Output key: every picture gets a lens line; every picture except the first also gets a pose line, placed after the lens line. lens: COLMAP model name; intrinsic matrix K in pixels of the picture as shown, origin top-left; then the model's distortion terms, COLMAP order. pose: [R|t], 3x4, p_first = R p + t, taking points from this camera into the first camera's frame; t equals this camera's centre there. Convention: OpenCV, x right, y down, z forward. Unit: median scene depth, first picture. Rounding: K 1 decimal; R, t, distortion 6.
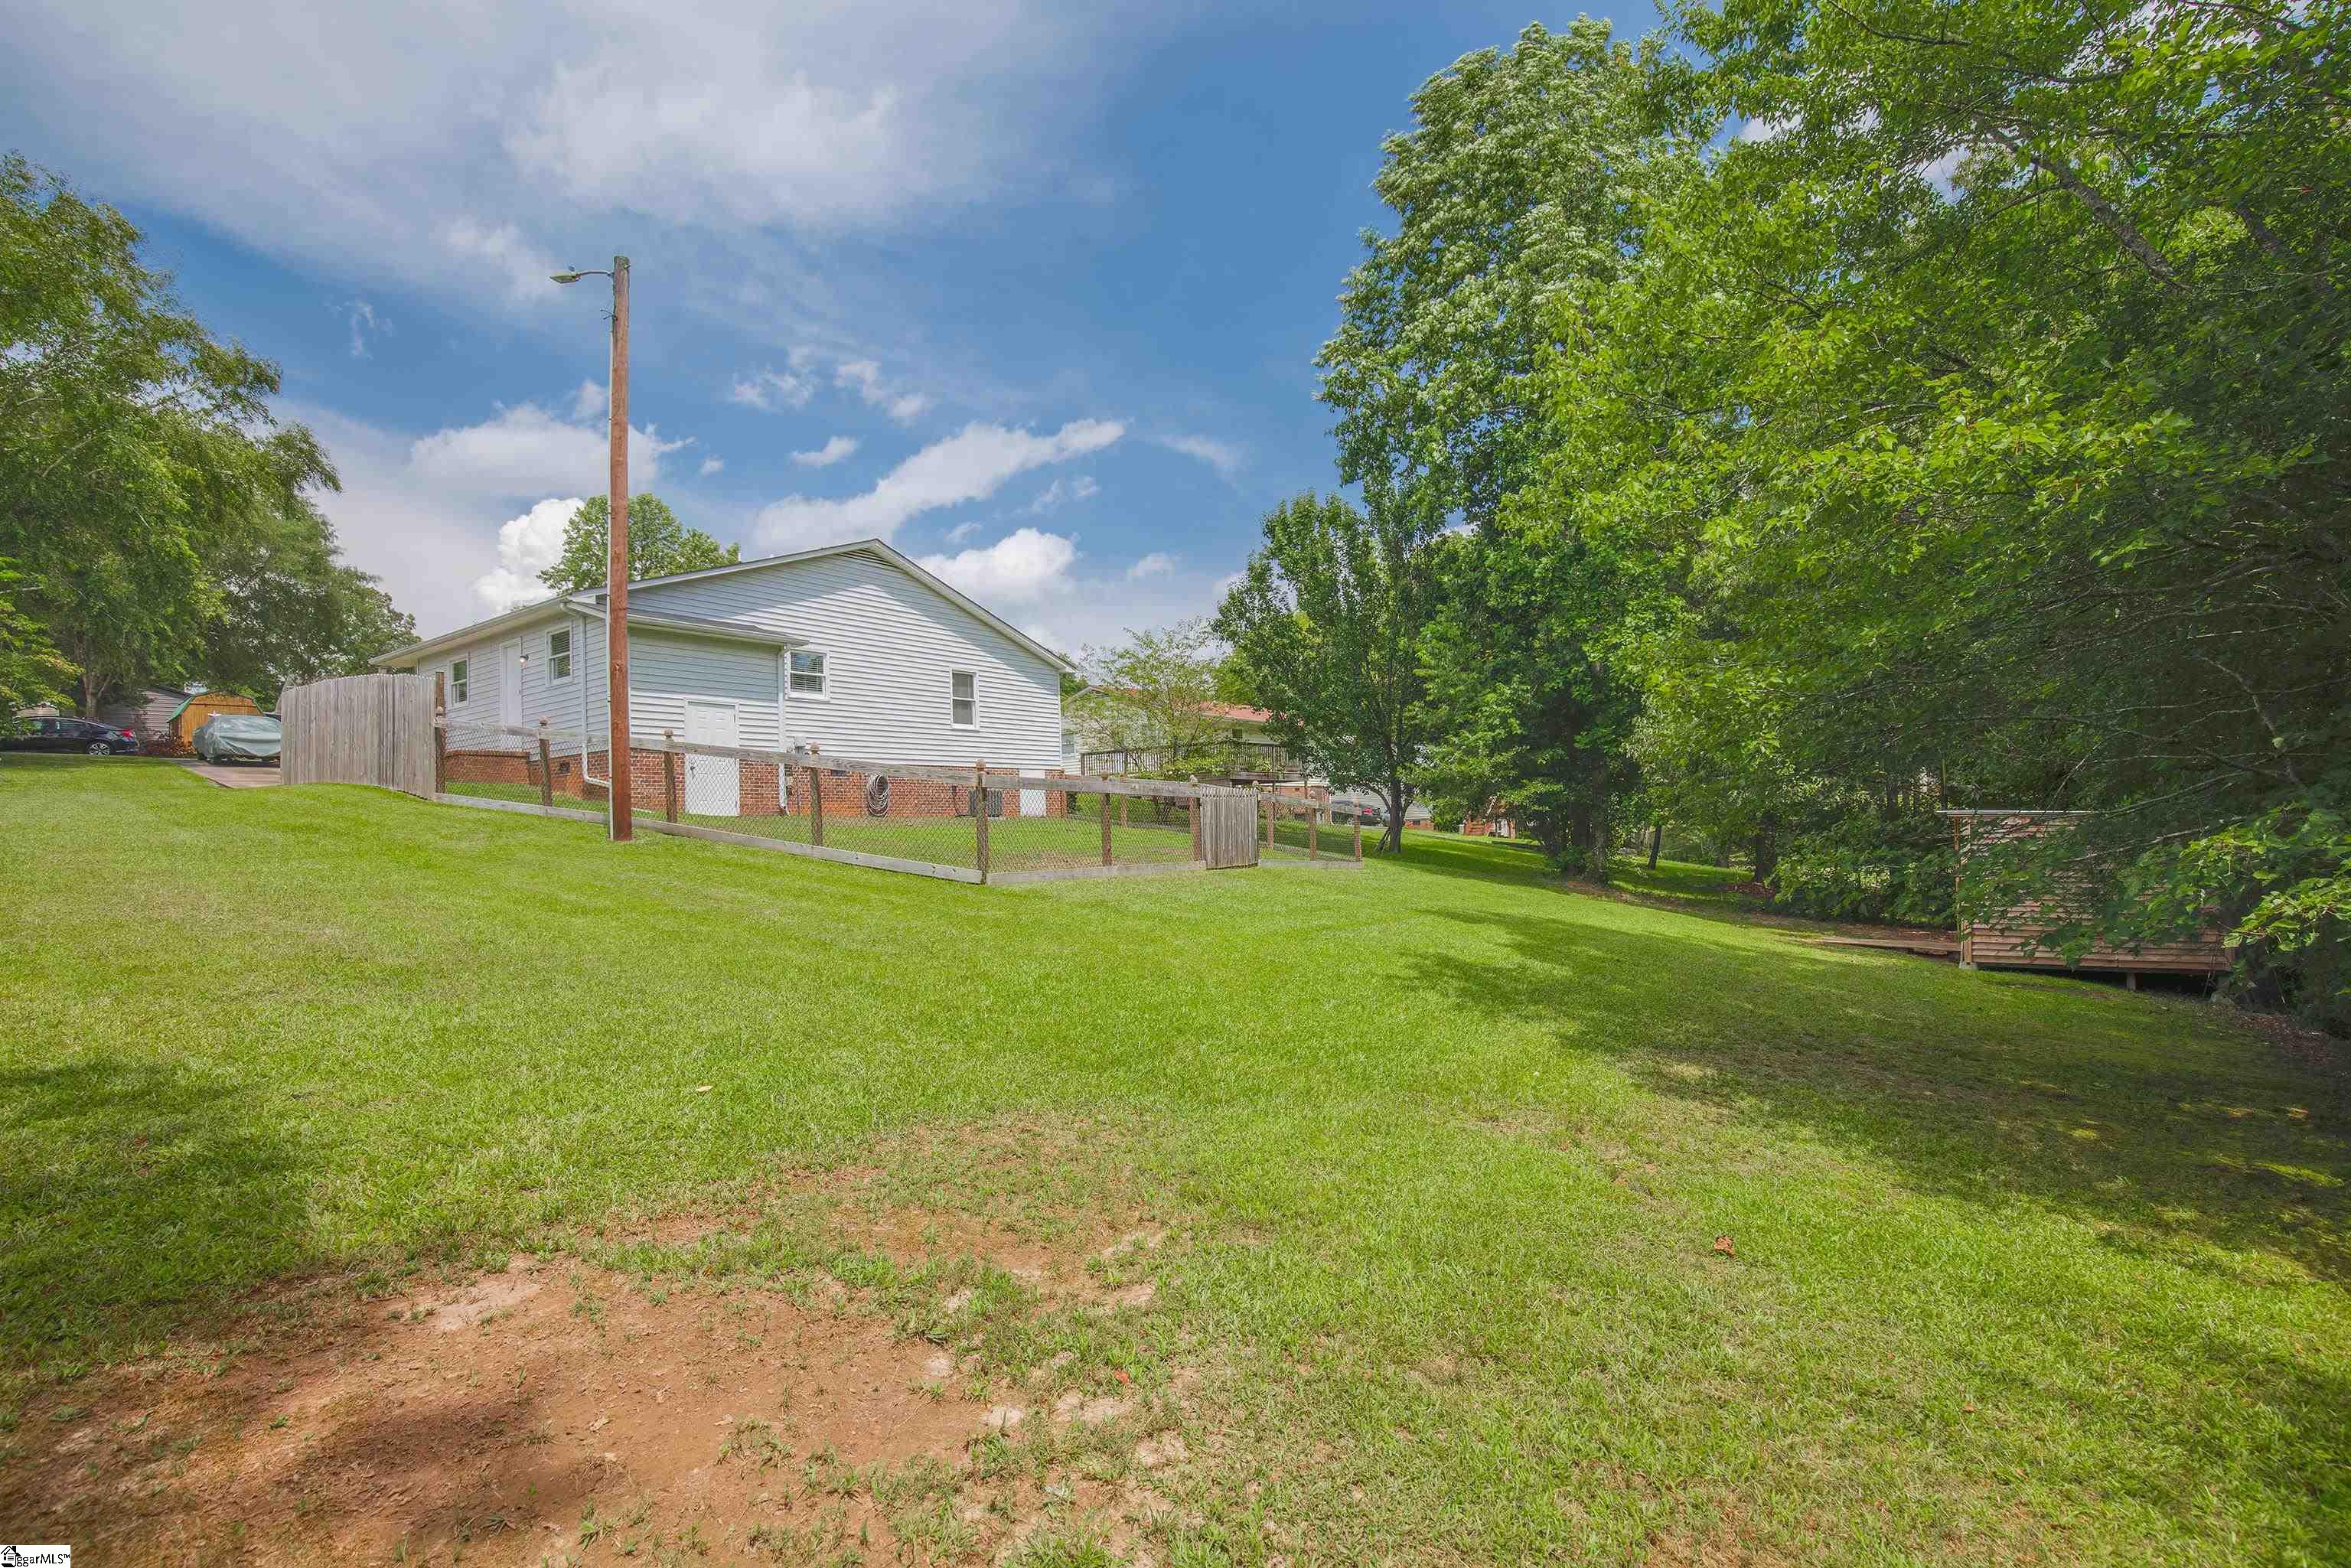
lens RADIAL K [[1091.8, 0, 1185.3], [0, 1091.8, 800.8], [0, 0, 1]] dist [-0.018769, -0.000036]
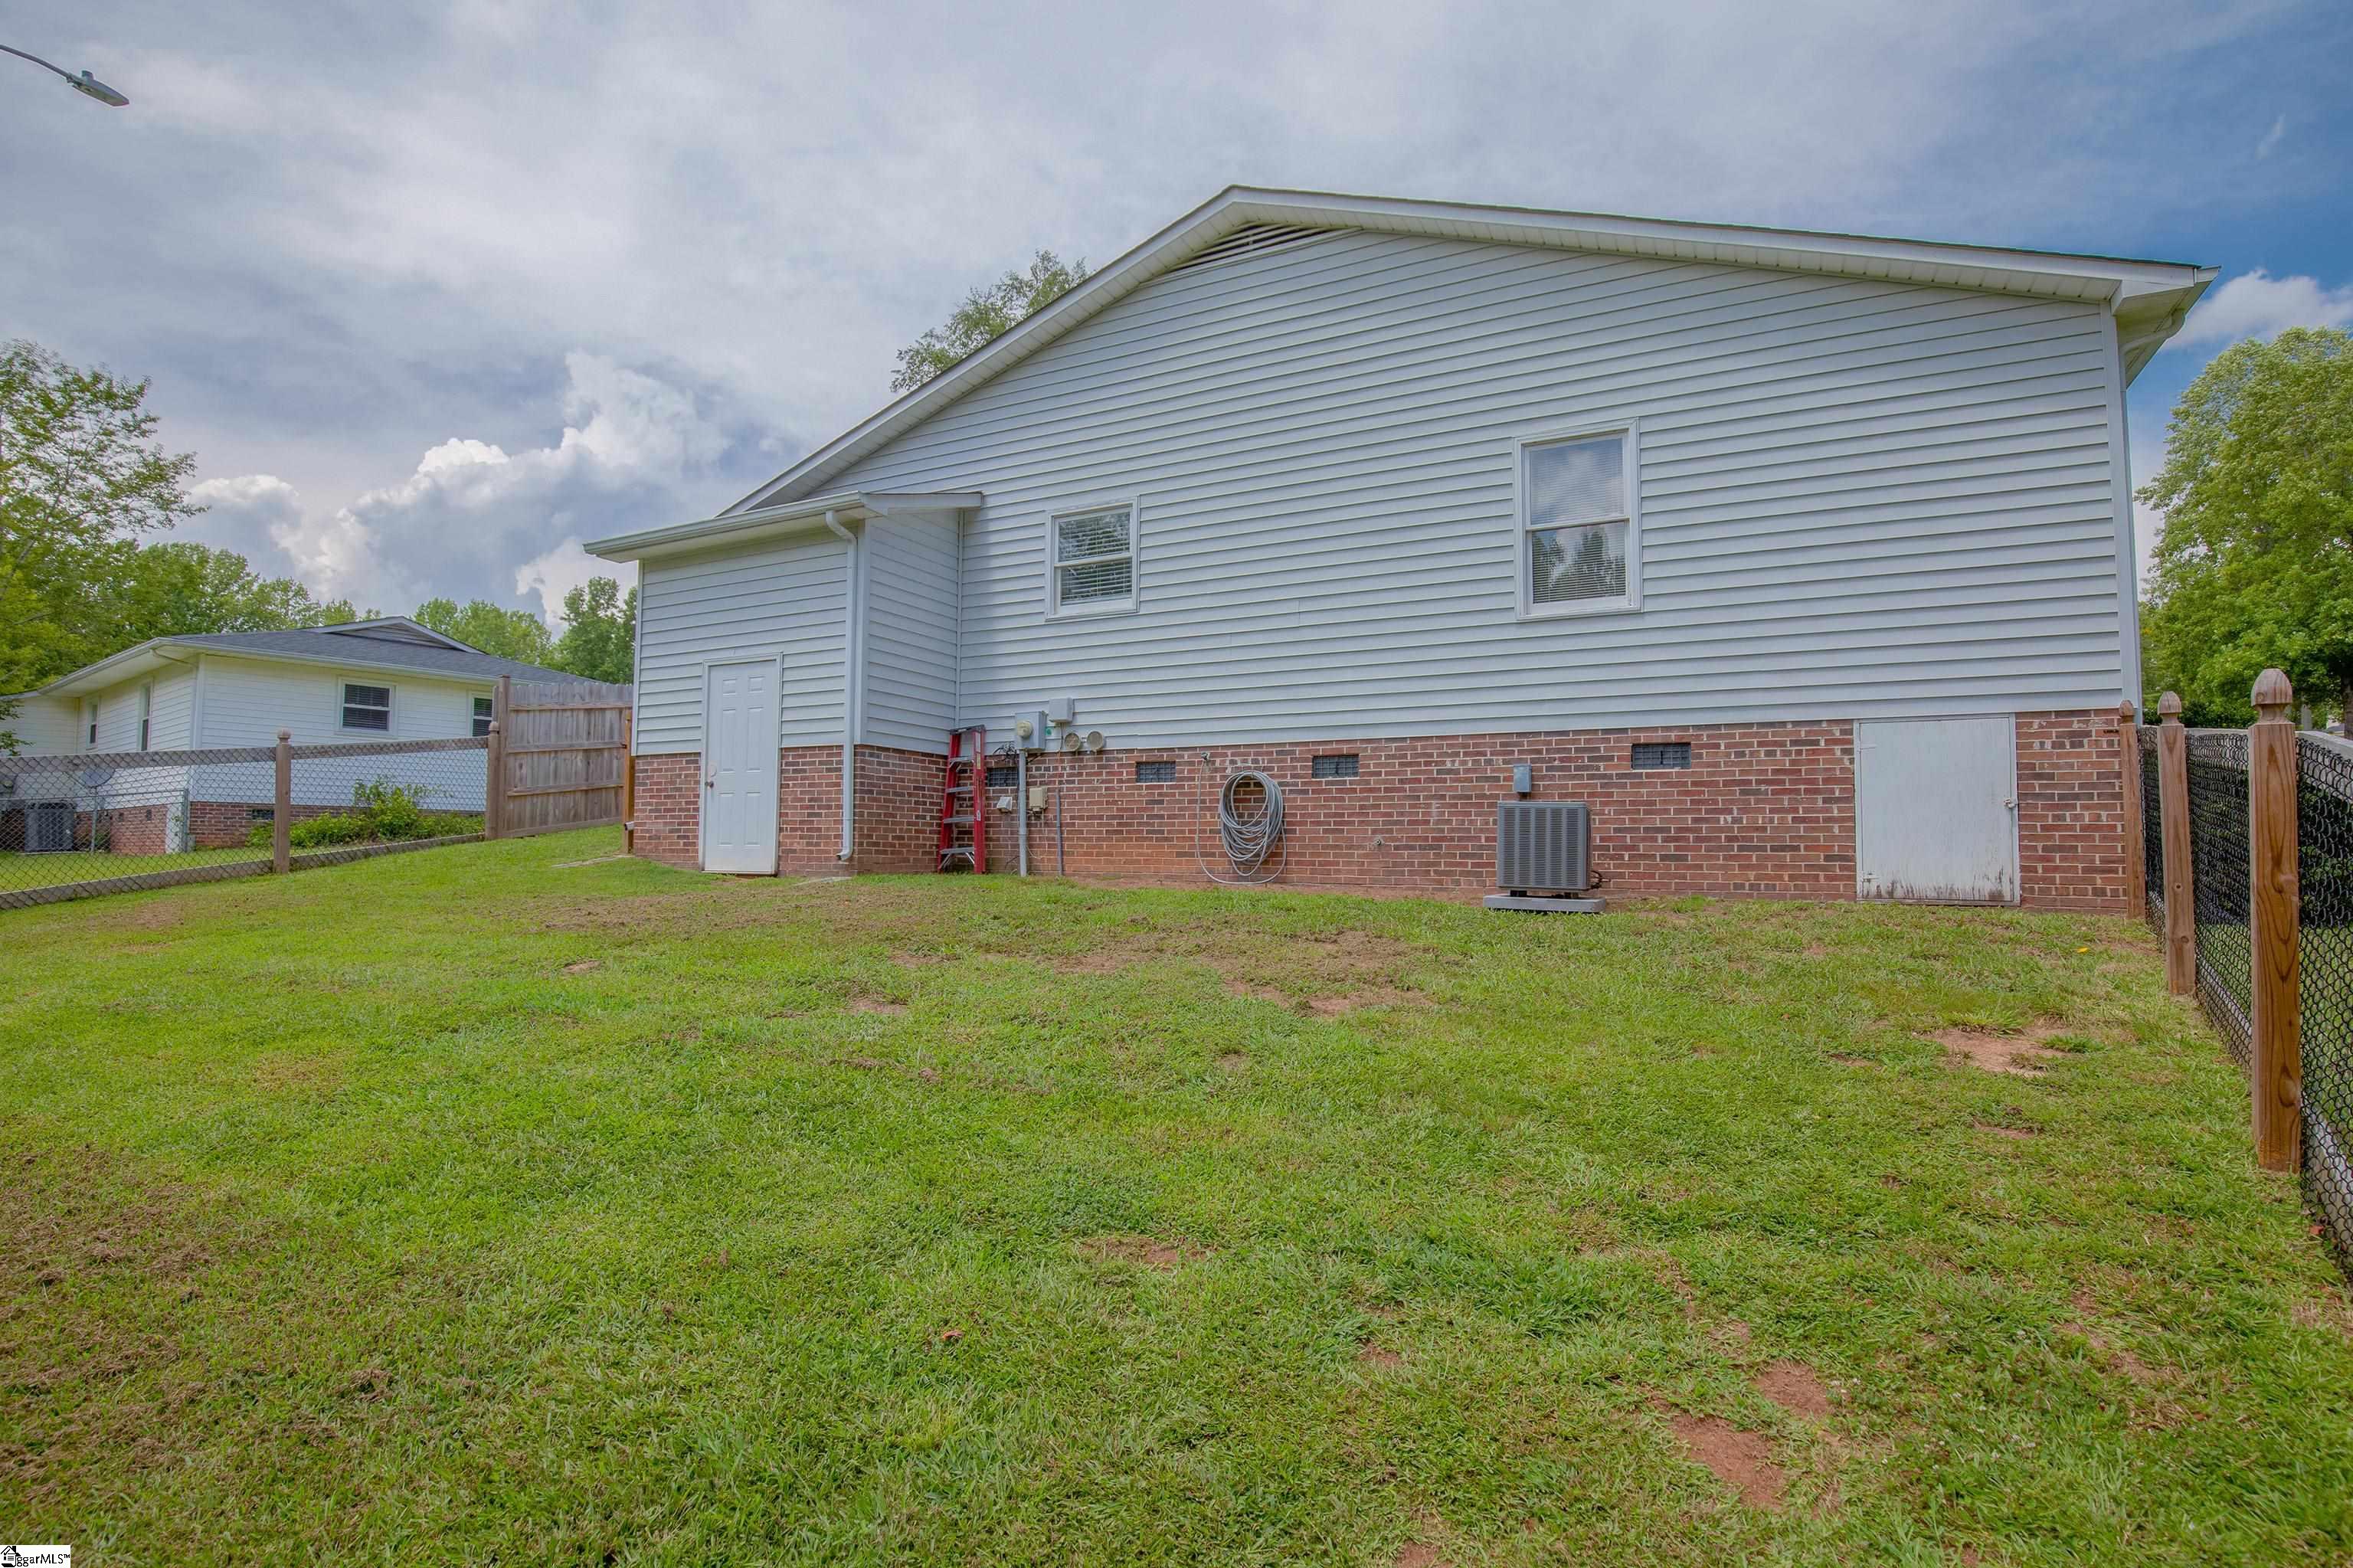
lens RADIAL K [[1107.0, 0, 1187.0], [0, 1107.0, 794.4], [0, 0, 1]] dist [-0.032962, 0.000410]
pose [[0.153729, -0.023944, -0.987823, 0.110096], [0.010617, 0.999689, -0.022579, -0.007860], [0.988056, -0.007016, 0.153935, 0.933185]]
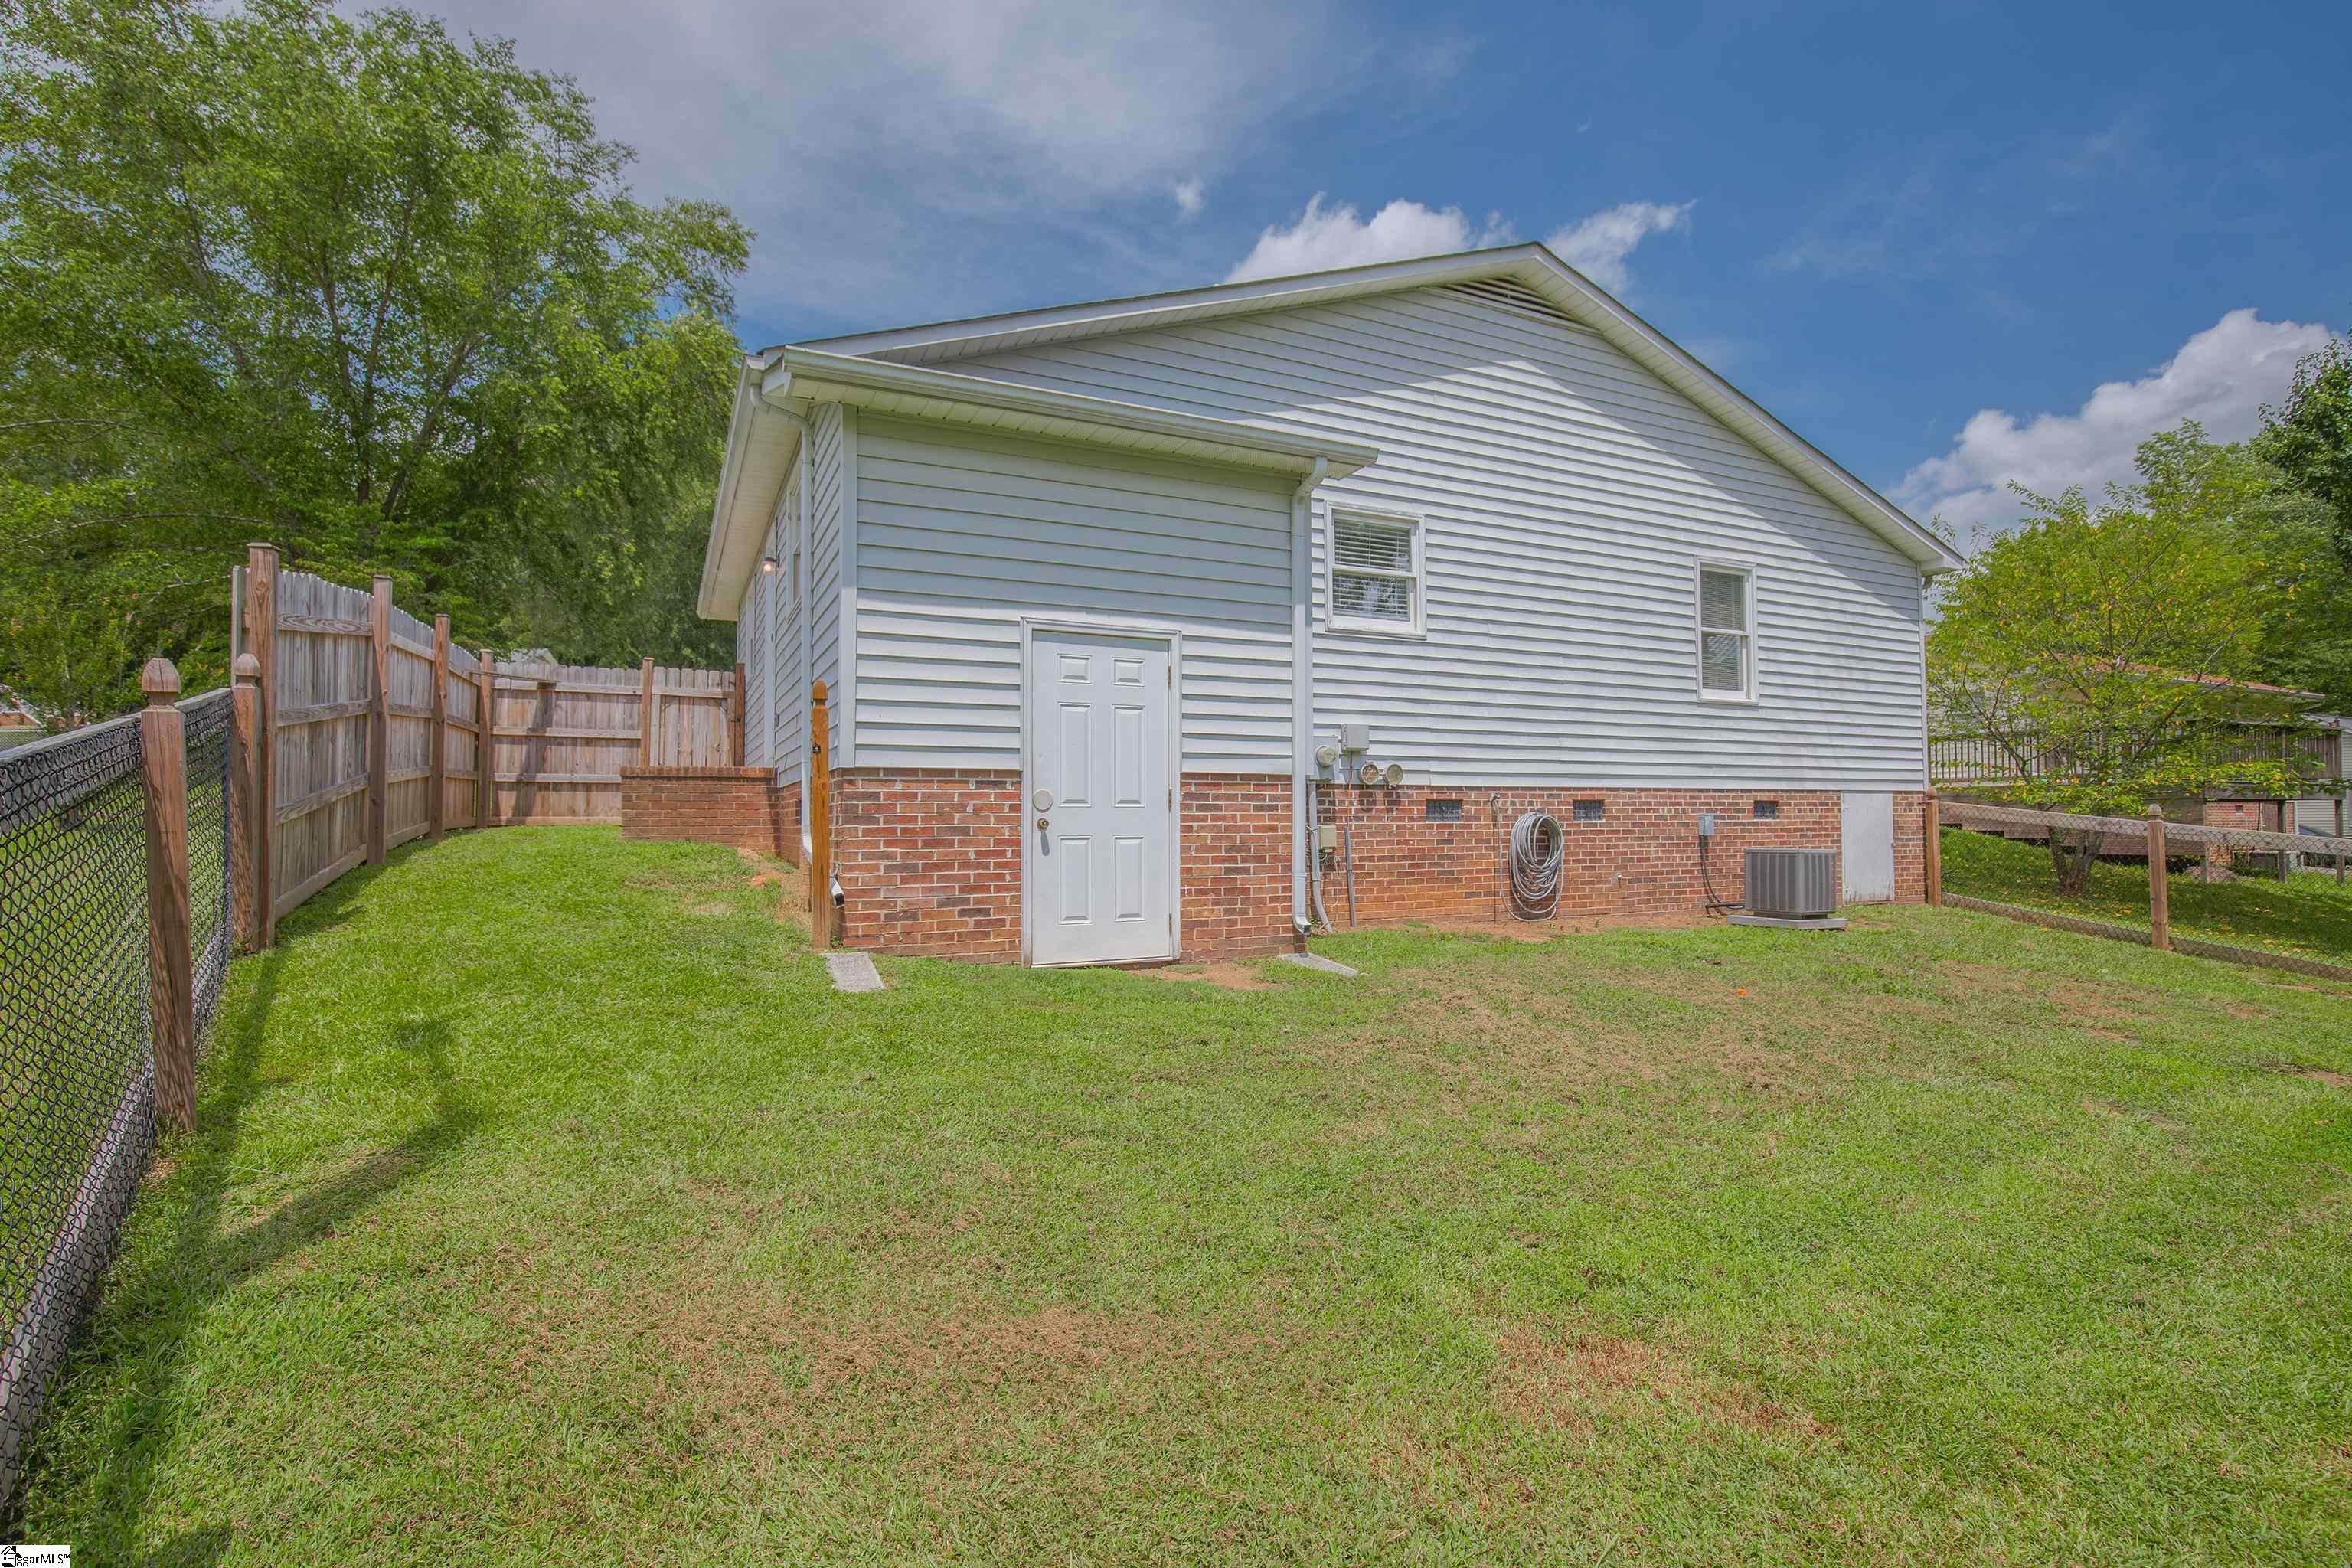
lens RADIAL K [[1106.5, 0, 1186.5], [0, 1106.5, 794.4], [0, 0, 1]] dist [-0.032962, 0.000410]
pose [[0.873715, 0.007618, -0.486378, -0.198010], [-0.007130, 0.999971, 0.002853, -0.032797], [0.486385, 0.000976, 0.873744, 0.581406]]
